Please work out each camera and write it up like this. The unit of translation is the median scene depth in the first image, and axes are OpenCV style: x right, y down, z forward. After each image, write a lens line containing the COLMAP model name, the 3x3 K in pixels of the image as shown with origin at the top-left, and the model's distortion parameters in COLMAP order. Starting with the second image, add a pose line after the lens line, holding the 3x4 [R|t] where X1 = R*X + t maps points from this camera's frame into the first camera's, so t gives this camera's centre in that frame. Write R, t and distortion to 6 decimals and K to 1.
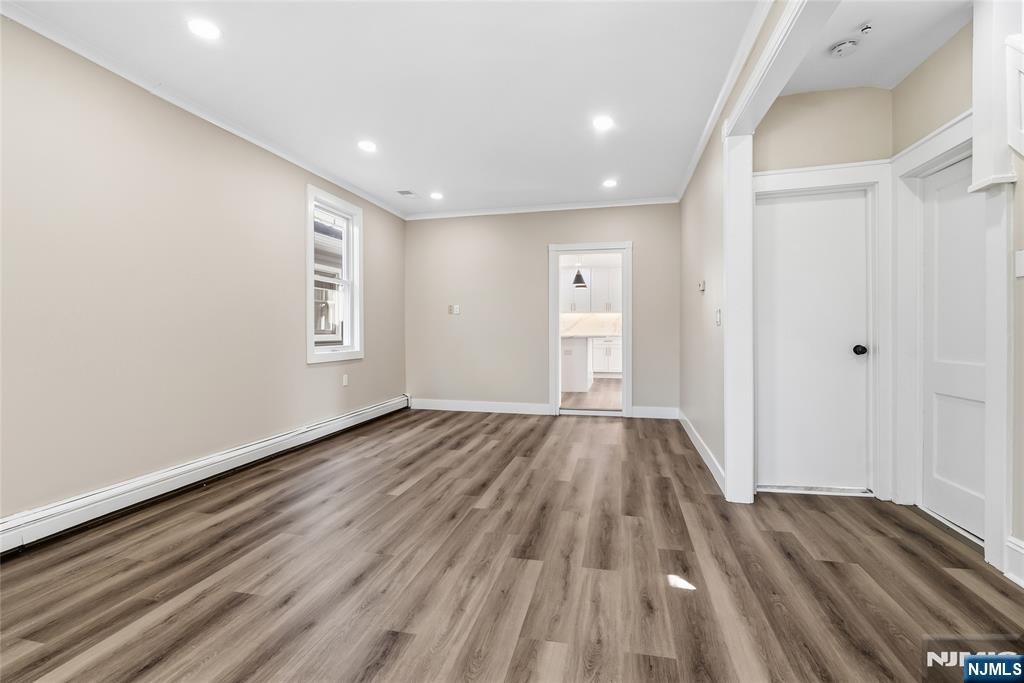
lens RADIAL K [[474.1, 0, 512.1], [0, 474.1, 328.9], [0, 0, 1]] dist [-0.000657, -0.000118]
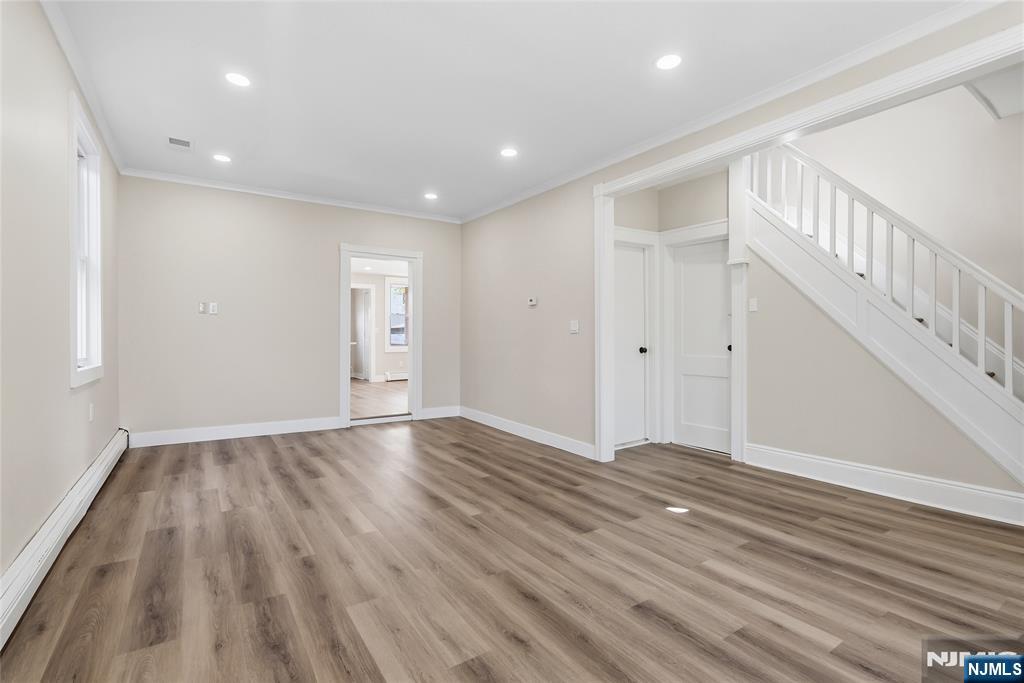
lens RADIAL K [[471.1, 0, 512.0], [0, 471.1, 341.5], [0, 0, 1]] dist [0.000400, 0.000143]
pose [[0.681888, -0.000851, 0.731456, -0.782413], [-0.007433, 0.999940, 0.008093, 0.005887], [-0.731419, -0.010956, 0.681840, 0.288002]]
